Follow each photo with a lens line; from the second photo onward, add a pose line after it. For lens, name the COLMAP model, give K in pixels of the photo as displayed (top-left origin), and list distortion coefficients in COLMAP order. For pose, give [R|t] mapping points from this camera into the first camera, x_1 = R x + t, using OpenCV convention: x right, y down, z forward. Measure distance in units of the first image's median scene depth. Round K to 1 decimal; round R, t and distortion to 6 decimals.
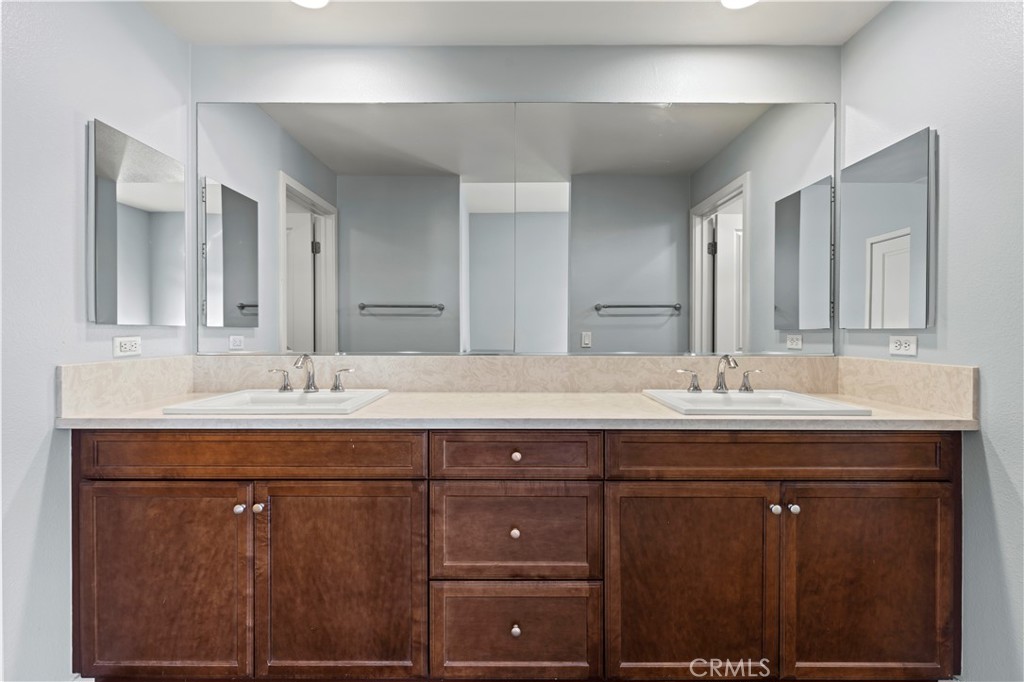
lens RADIAL K [[460.3, 0, 510.2], [0, 460.3, 337.2], [0, 0, 1]] dist [0.003308, 0.000042]
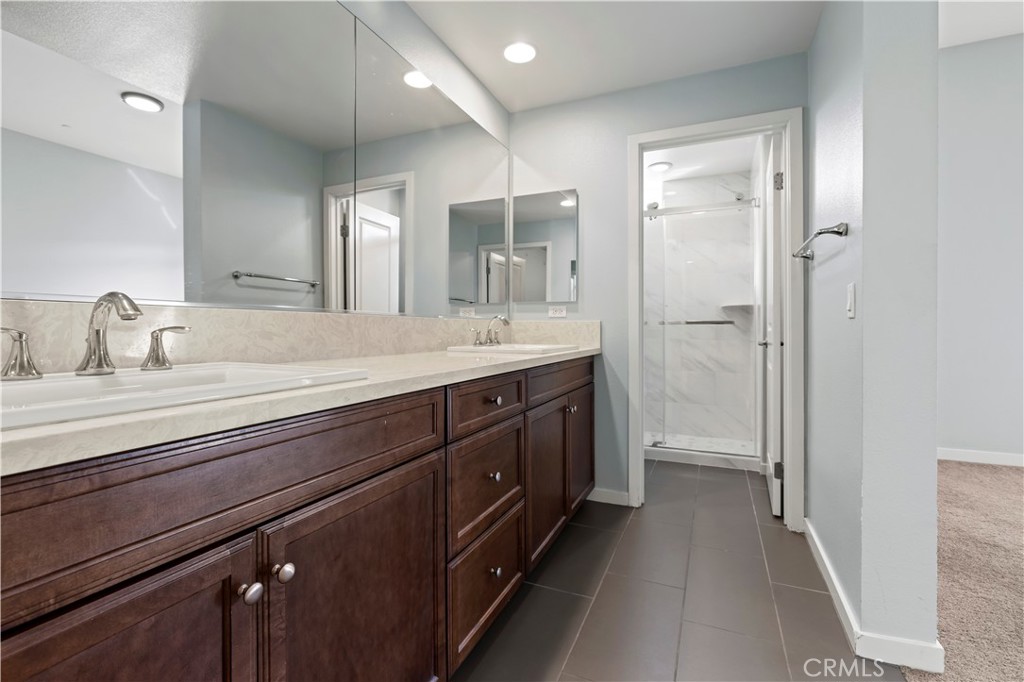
lens RADIAL K [[460.3, 0, 510.2], [0, 460.3, 337.2], [0, 0, 1]] dist [0.003308, 0.000042]
pose [[0.402507, -0.015042, 0.915293, -0.652023], [0.014924, 0.999840, 0.009869, 0.078419], [-0.915295, 0.009688, 0.402667, 0.403856]]
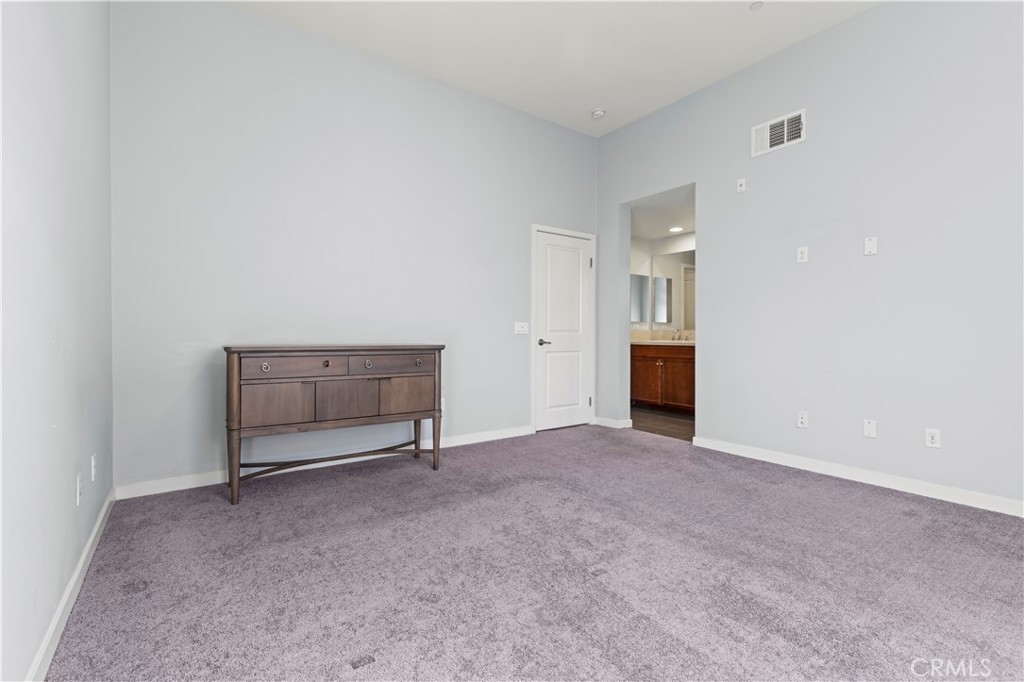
lens RADIAL K [[460.3, 0, 510.2], [0, 460.3, 337.2], [0, 0, 1]] dist [0.003308, 0.000042]
pose [[0.587296, 0.003211, -0.809366, 1.463049], [-0.009709, 0.999948, -0.003077, 0.119932], [0.809314, 0.009665, 0.587297, -1.847344]]
